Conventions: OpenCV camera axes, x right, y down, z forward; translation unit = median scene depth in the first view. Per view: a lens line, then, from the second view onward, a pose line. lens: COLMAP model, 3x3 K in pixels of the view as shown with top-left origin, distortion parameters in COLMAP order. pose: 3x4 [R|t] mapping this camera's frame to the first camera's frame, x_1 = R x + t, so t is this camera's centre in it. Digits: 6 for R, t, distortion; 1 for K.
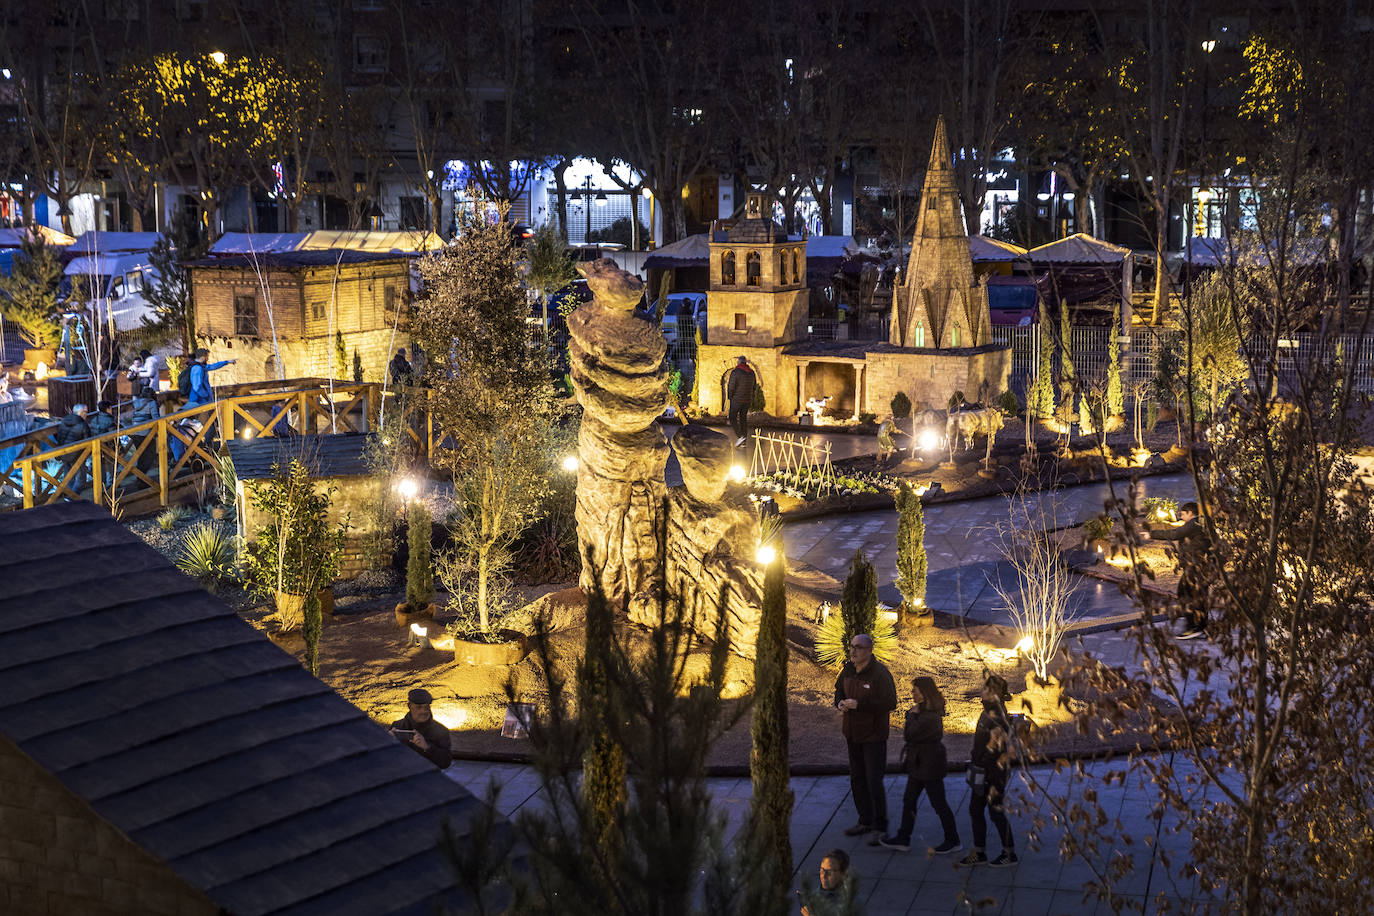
lens RADIAL K [[2723.1, 0, 687.0], [0, 2723.1, 458.0], [0, 0, 1]] dist [0.082263, -0.127320]
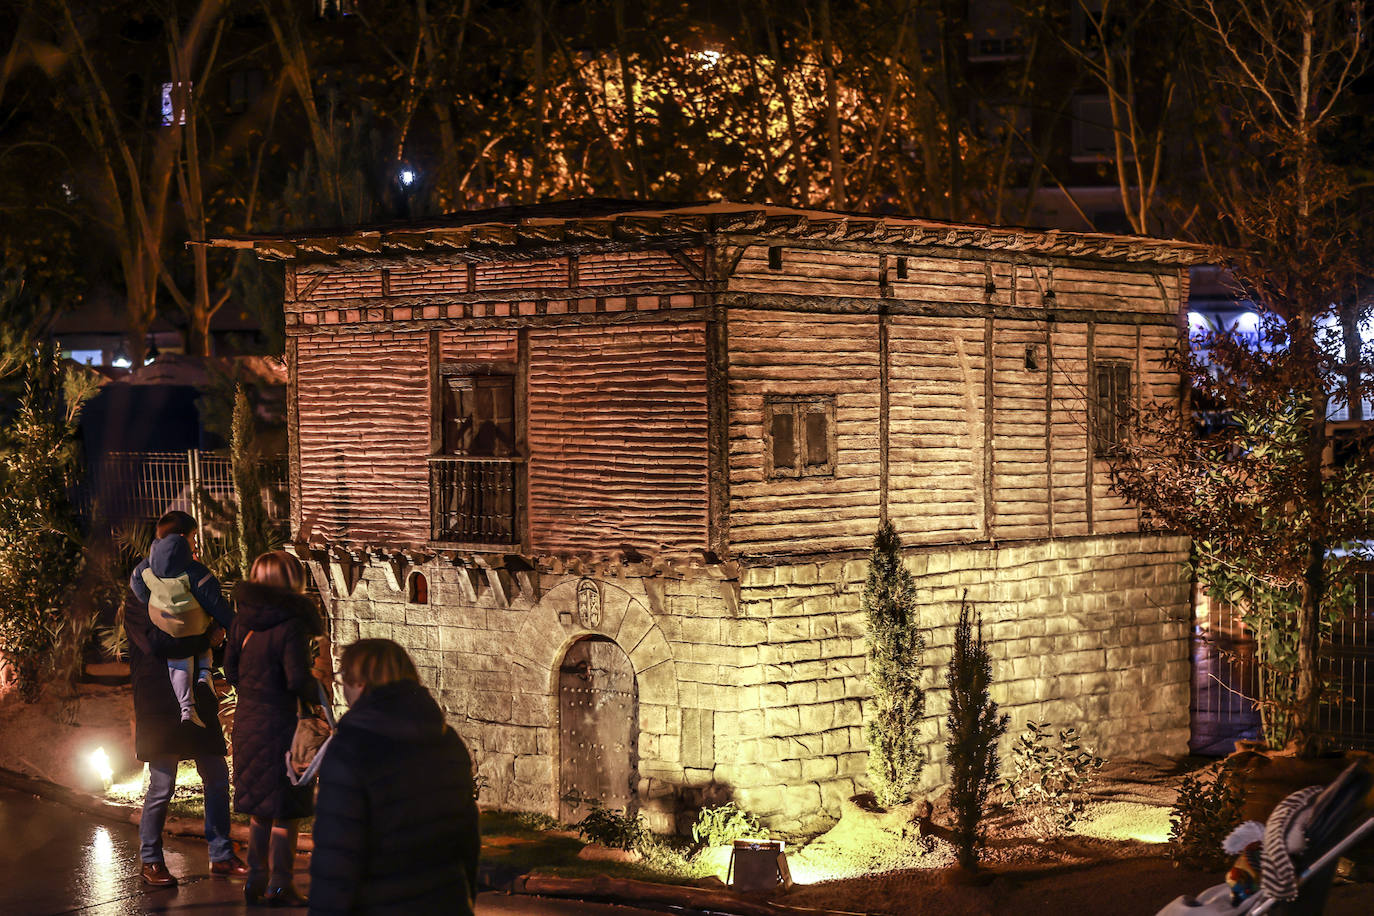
lens RADIAL K [[2723.1, 0, 687.0], [0, 2723.1, 458.0], [0, 0, 1]] dist [0.082263, -0.127320]
pose [[0.975455, 0.009237, -0.220005, -0.095992], [-0.032536, 0.994199, -0.102516, -0.029778], [0.217782, 0.107158, 0.970097, 0.787818]]
